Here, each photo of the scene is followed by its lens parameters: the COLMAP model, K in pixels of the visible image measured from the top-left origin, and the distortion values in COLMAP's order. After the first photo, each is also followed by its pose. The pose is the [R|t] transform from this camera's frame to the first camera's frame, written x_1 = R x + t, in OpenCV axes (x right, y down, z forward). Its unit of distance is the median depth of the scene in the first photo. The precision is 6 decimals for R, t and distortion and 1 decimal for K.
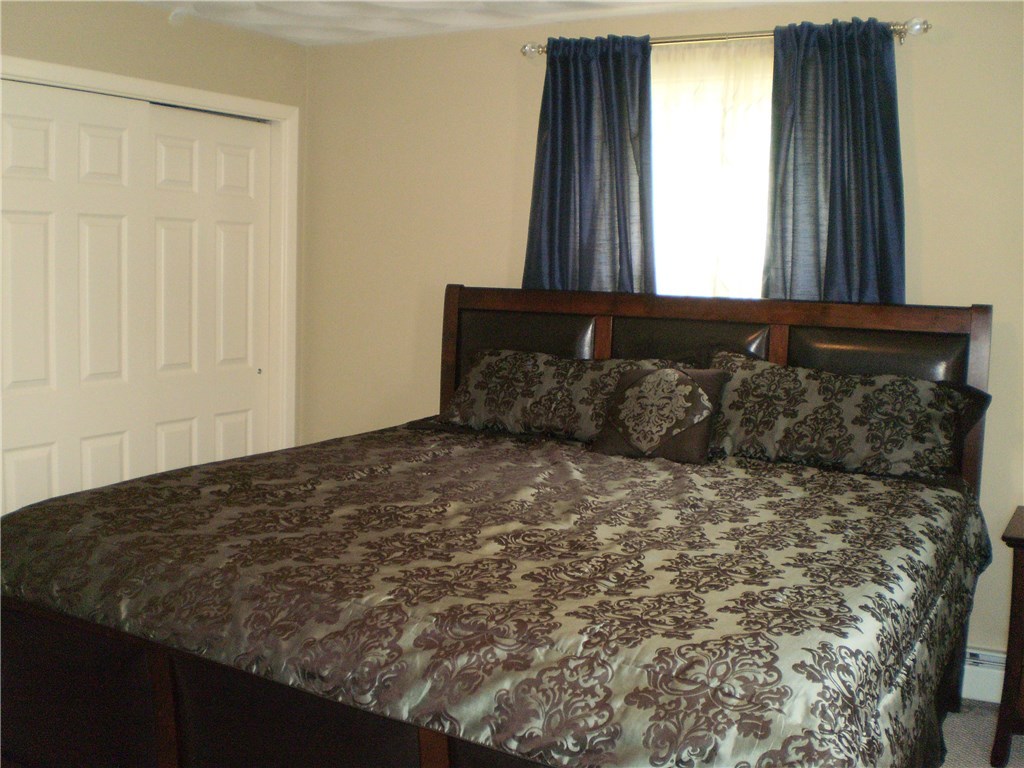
lens RADIAL K [[1095.3, 0, 508.2], [0, 1095.3, 382.5], [0, 0, 1]] dist [-0.048652, -0.205459]
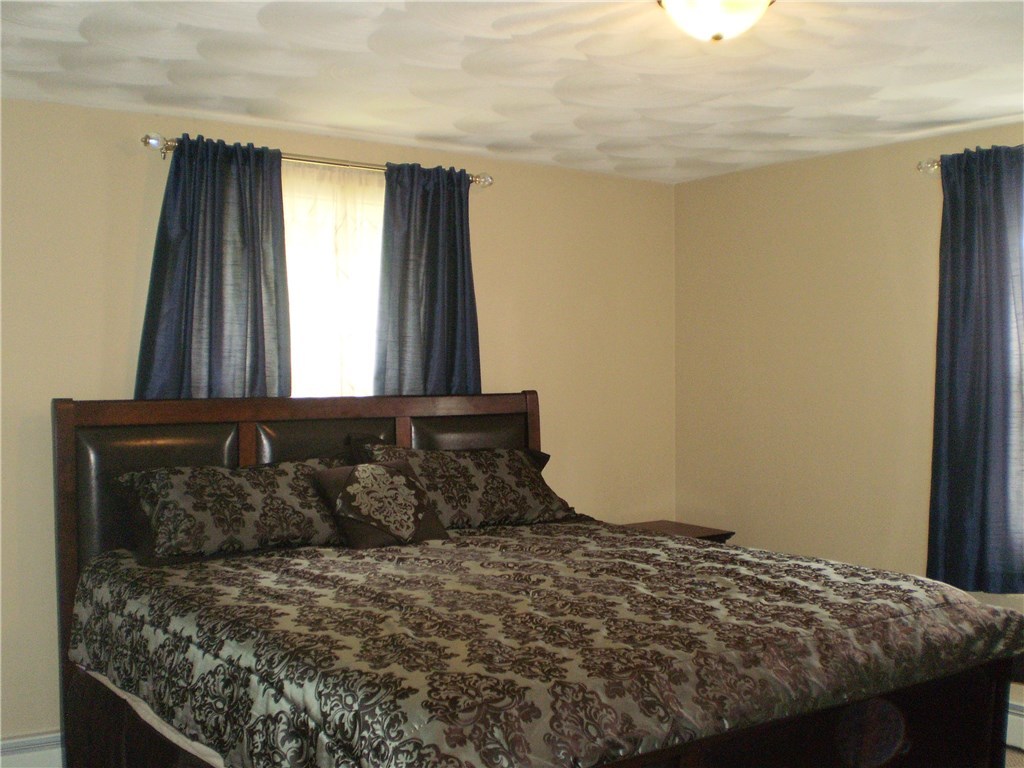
lens RADIAL K [[1095.3, 0, 508.2], [0, 1095.3, 382.5], [0, 0, 1]] dist [-0.048652, -0.205459]
pose [[0.410080, -0.024310, 0.911726, -0.741823], [0.117772, 0.992687, -0.026504, -0.045029], [-0.904414, 0.118245, 0.409944, 0.408415]]
